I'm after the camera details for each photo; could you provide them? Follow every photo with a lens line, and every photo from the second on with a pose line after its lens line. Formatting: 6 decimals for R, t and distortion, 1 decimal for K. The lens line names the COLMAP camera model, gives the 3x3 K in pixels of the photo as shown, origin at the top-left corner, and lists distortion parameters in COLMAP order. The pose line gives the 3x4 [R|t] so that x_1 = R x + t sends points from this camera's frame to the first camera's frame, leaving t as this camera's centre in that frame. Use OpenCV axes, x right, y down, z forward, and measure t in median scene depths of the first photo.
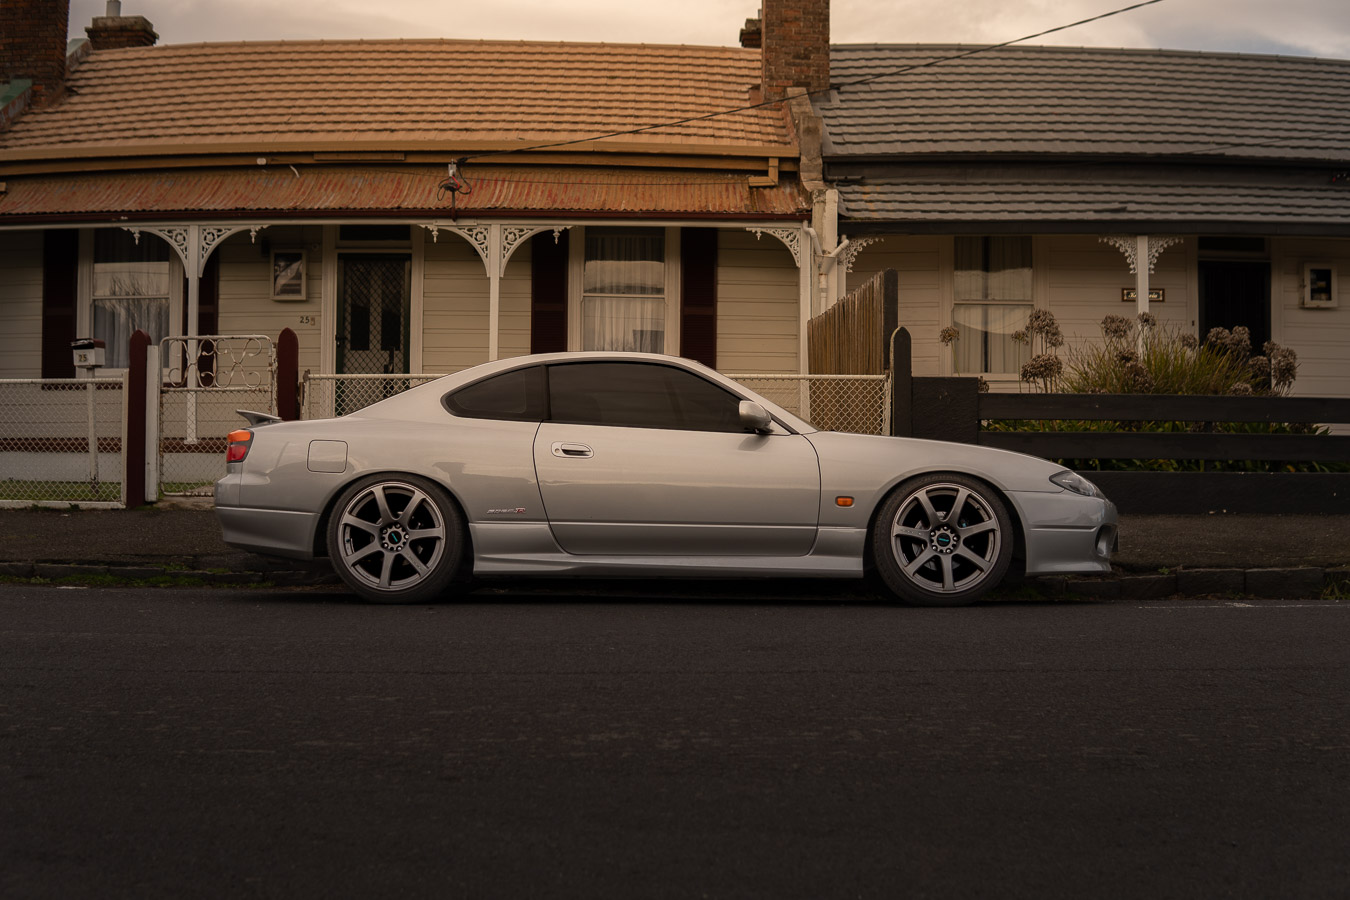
lens RADIAL K [[1799.0, 0, 675.0], [0, 1799.0, 450.0], [0, 0, 1]] dist [-0.210076, -0.133919]
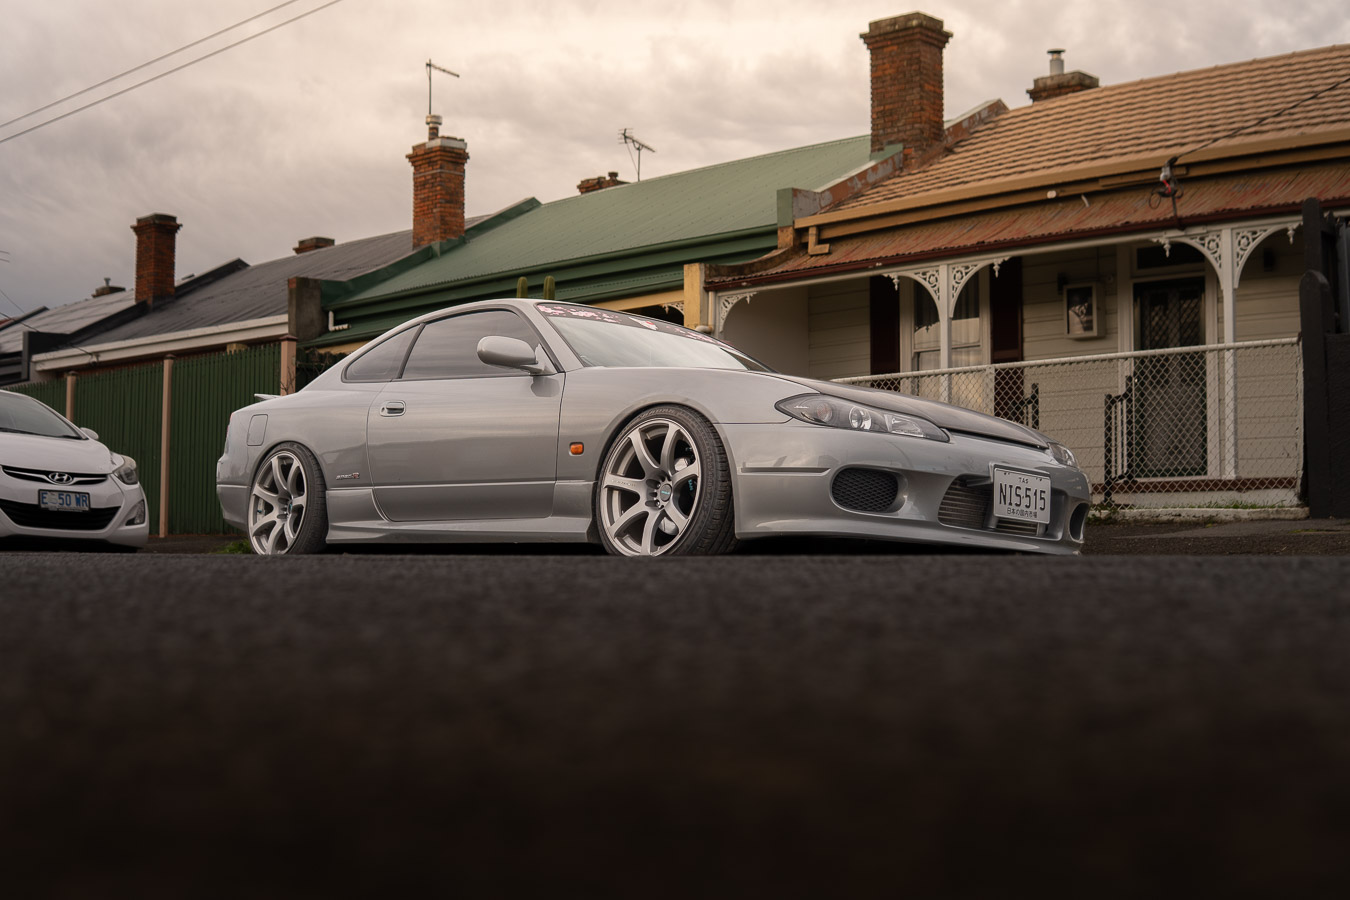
lens RADIAL K [[1799.0, 0, 675.0], [0, 1799.0, 450.0], [0, 0, 1]] dist [-0.210076, -0.133919]
pose [[0.704238, -0.045953, -0.708475, 0.312869], [0.001237, 0.997981, -0.063502, 0.036203], [0.709962, 0.043844, 0.702873, 0.208181]]
